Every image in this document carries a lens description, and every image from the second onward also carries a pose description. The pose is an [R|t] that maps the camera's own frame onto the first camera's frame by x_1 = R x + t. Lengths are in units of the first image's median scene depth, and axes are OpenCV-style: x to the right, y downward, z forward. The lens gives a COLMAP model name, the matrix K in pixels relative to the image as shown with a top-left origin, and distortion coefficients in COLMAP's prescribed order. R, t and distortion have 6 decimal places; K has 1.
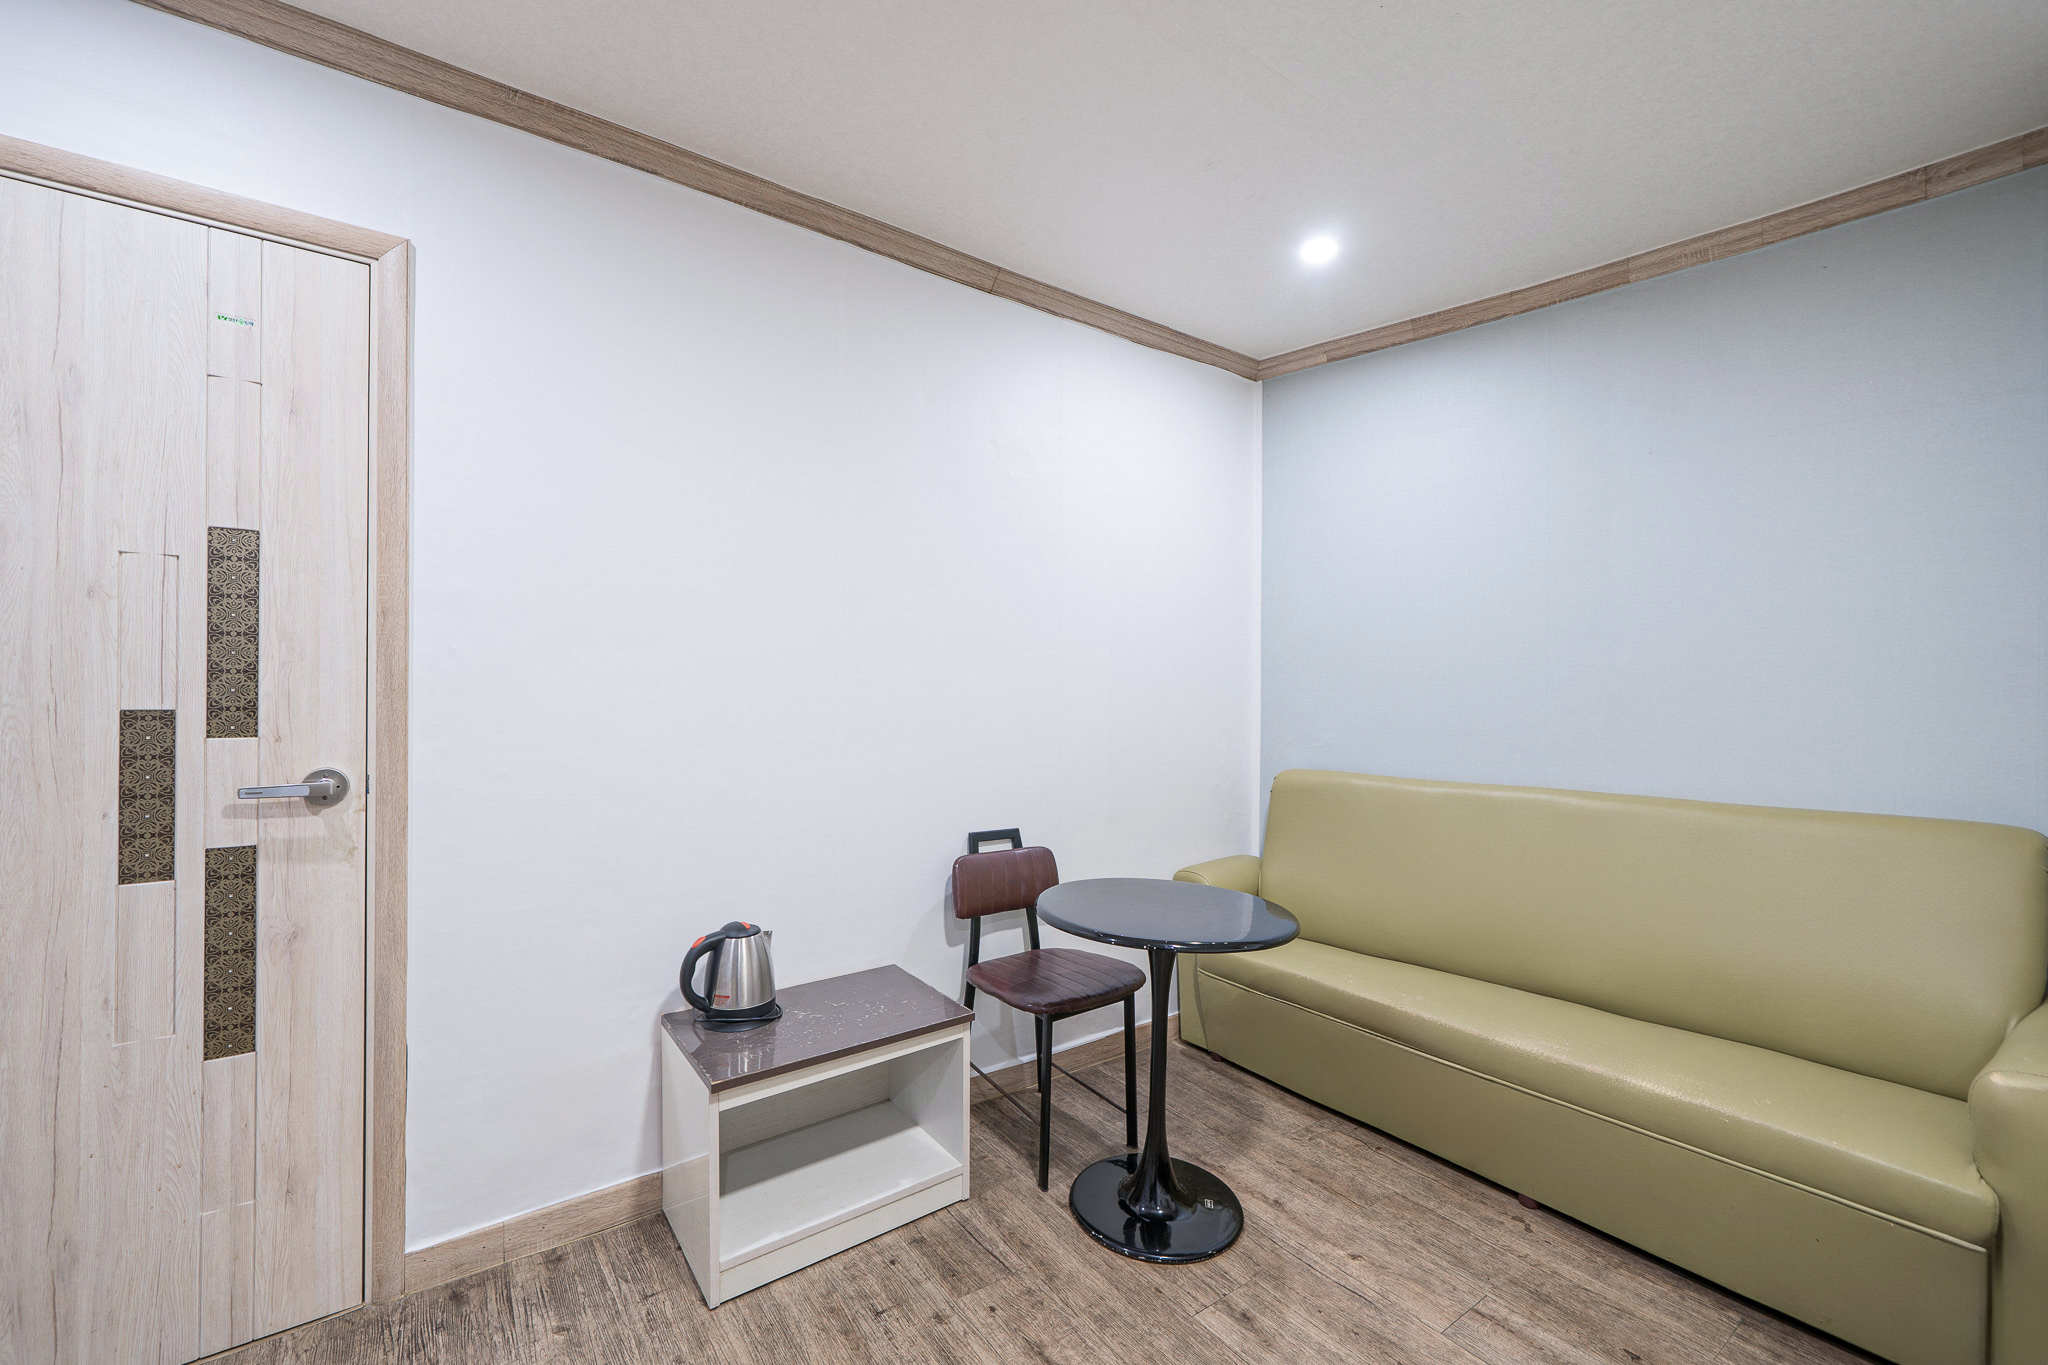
lens RADIAL K [[785.4, 0, 1015.7], [0, 785.4, 684.7], [0, 0, 1]] dist [0.001919, 0.000277]
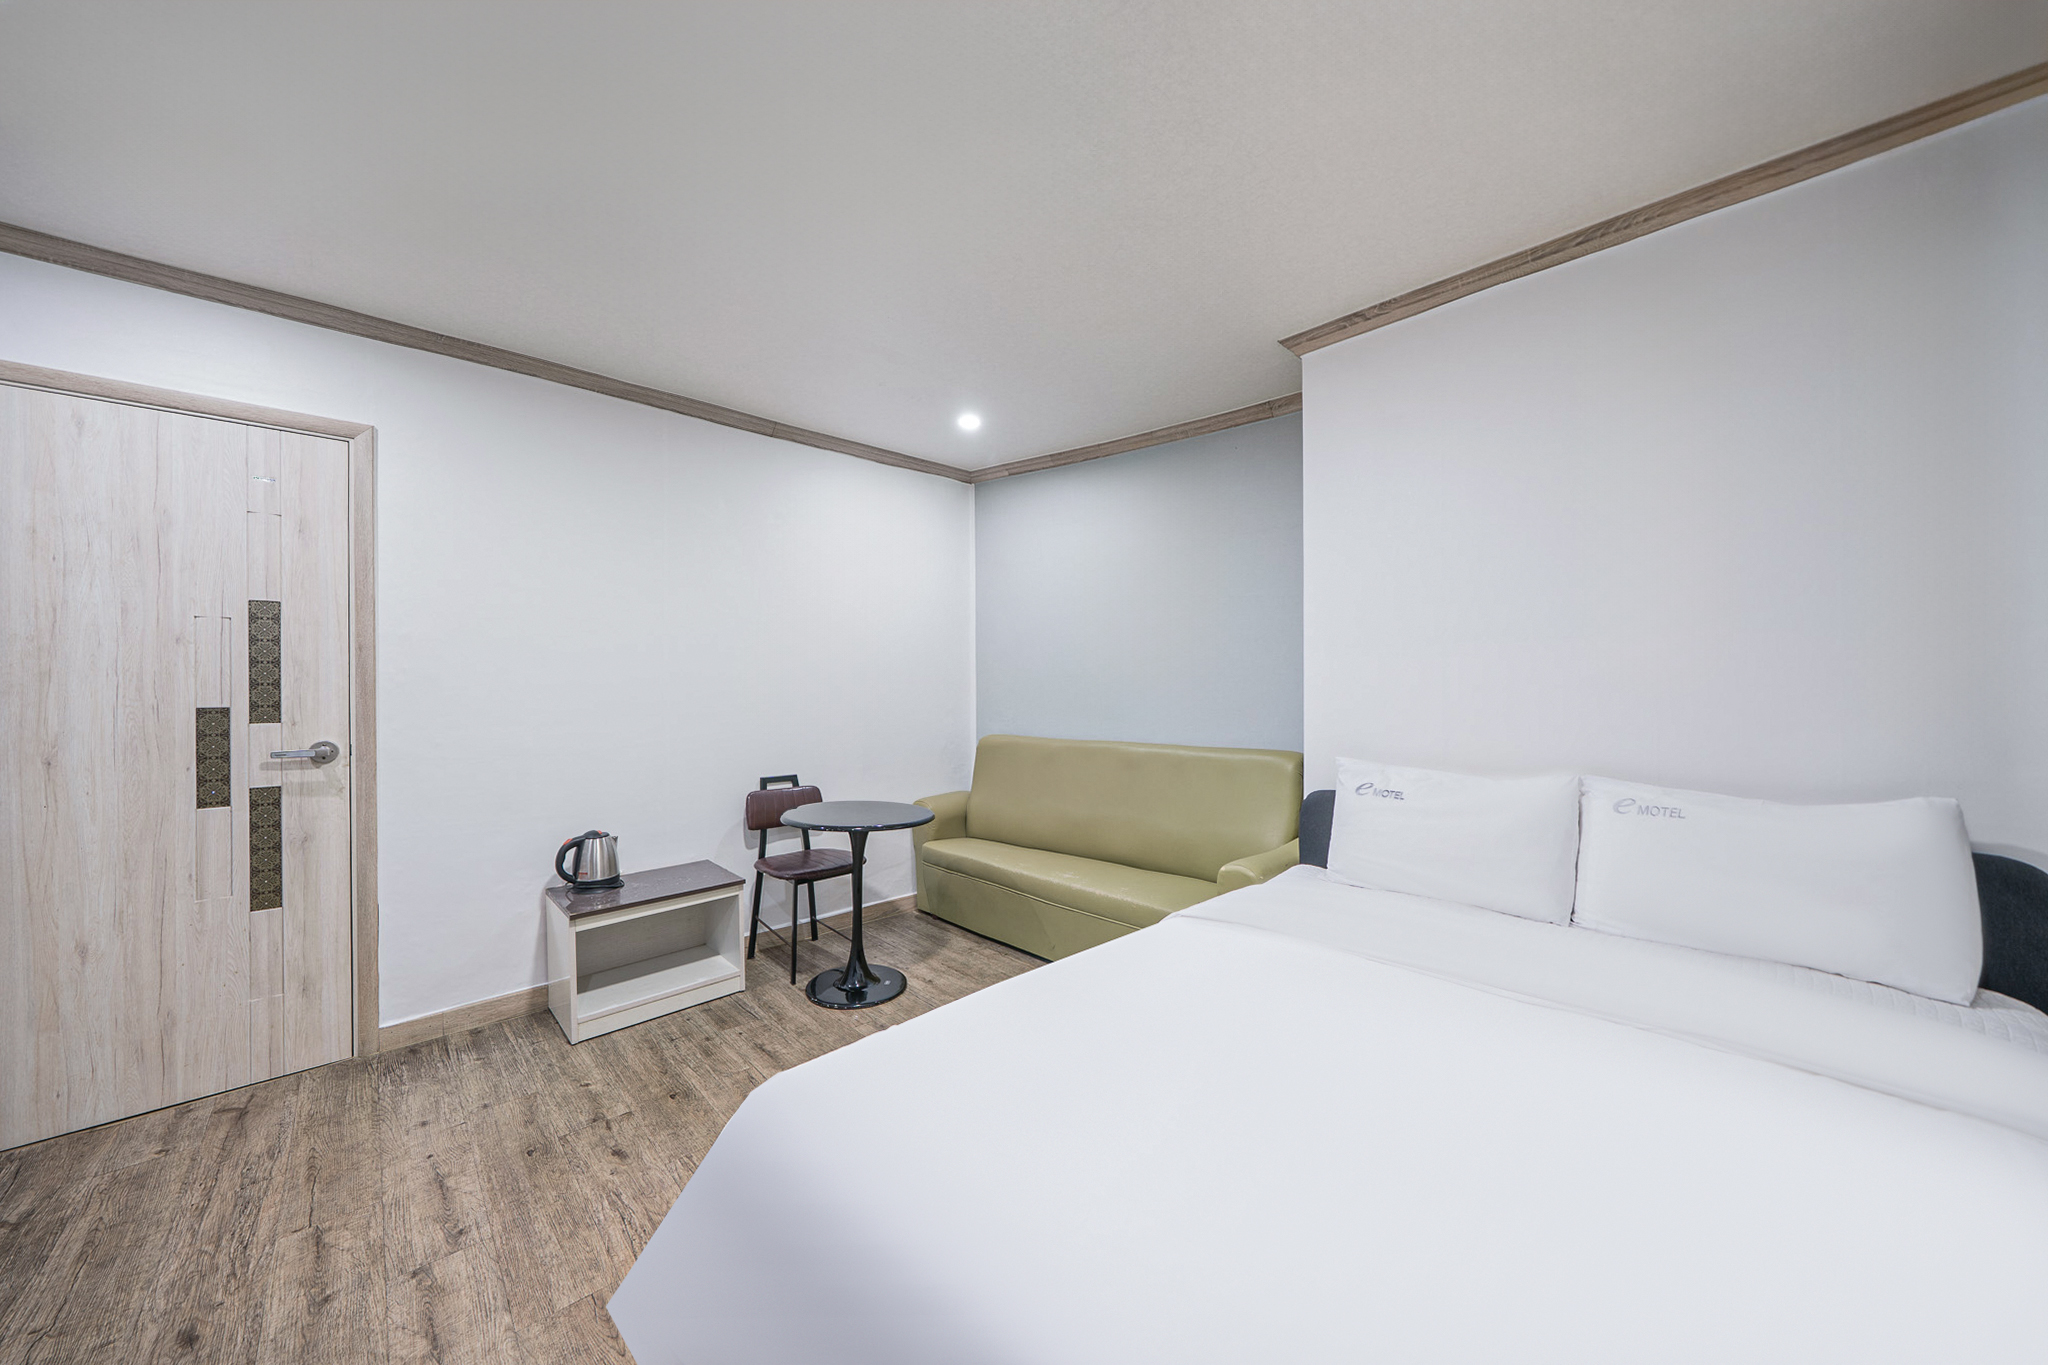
lens RADIAL K [[707.6, 0, 1036.1], [0, 707.6, 676.3], [0, 0, 1]] dist [0.000169, -0.000150]
pose [[0.992779, -0.011766, 0.119382, 0.444754], [0.011701, 0.999931, 0.001242, -0.015518], [-0.119388, 0.000164, 0.992848, -0.666406]]
